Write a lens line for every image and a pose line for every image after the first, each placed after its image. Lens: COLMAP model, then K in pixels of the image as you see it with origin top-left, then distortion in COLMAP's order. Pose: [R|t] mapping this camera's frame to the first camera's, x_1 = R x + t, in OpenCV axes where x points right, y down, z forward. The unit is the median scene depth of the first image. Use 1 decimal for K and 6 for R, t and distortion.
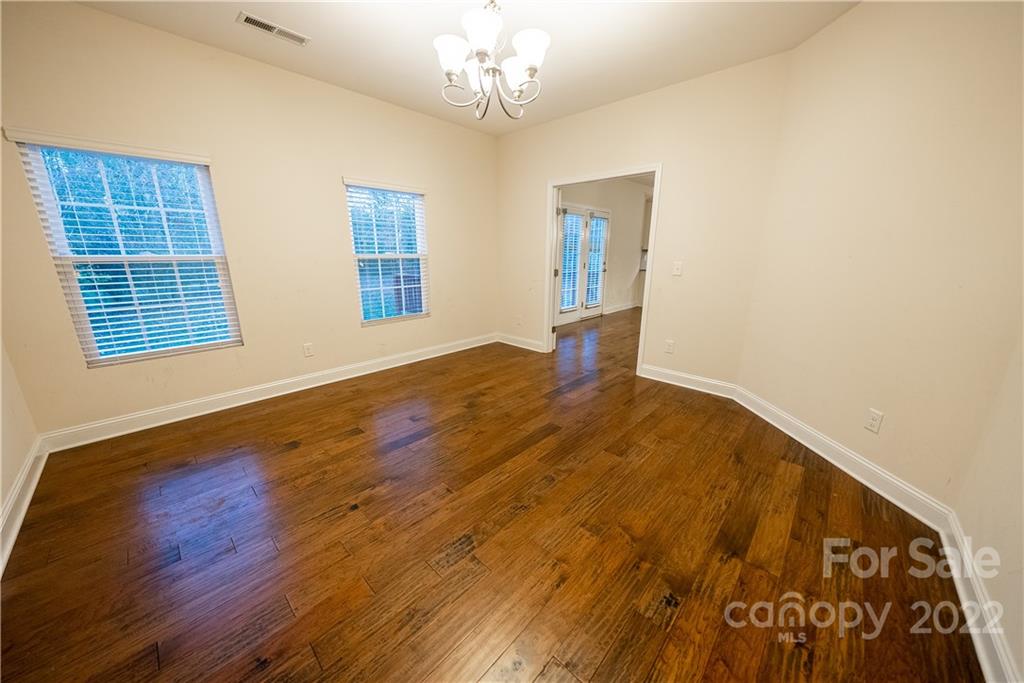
lens RADIAL K [[352.4, 0, 510.4], [0, 352.4, 344.5], [0, 0, 1]] dist [-0.007730, -0.000044]
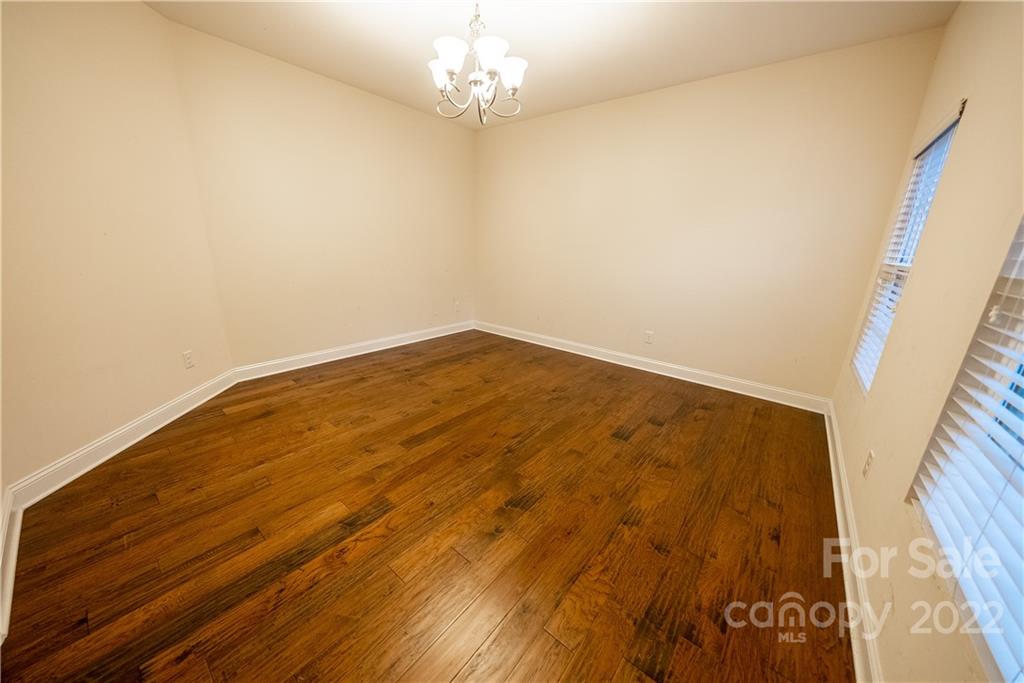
lens RADIAL K [[352.4, 0, 510.4], [0, 352.4, 344.5], [0, 0, 1]] dist [-0.007730, -0.000044]
pose [[-0.996582, -0.014694, -0.081291, -0.065413], [-0.054314, 0.857999, 0.510772, -0.523446], [0.062242, 0.513442, -0.855864, 1.977244]]
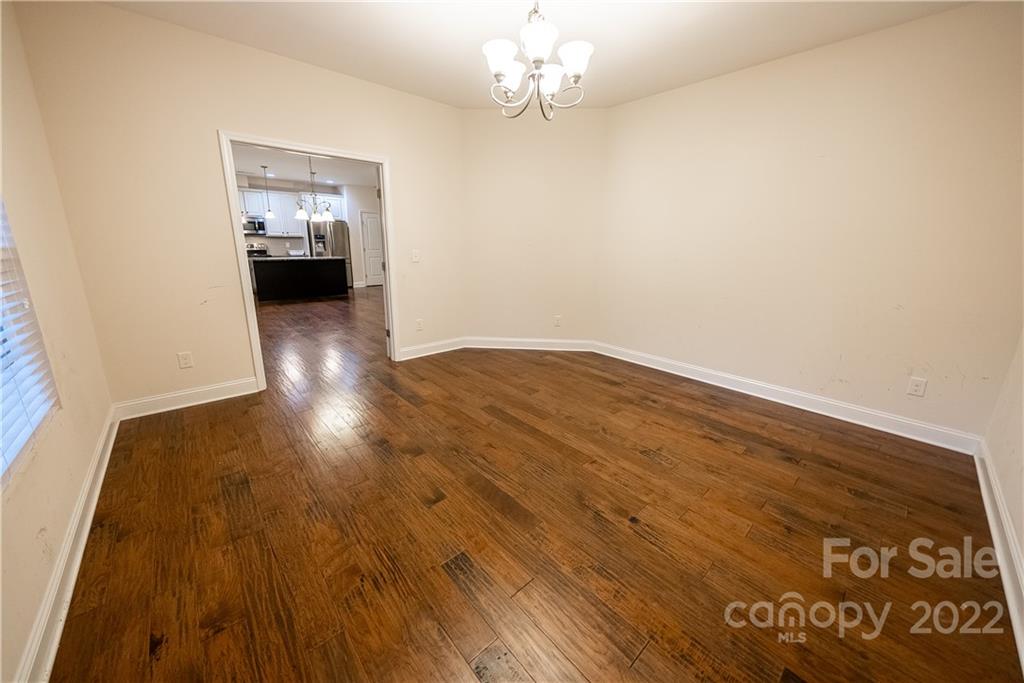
lens RADIAL K [[365.6, 0, 511.1], [0, 365.6, 329.1], [0, 0, 1]] dist [-0.002723, -0.000095]
pose [[0.079769, -0.233504, 0.969078, -1.074914], [0.238552, 0.948399, 0.208885, -0.250267], [-0.967848, 0.214513, 0.131355, 0.895737]]
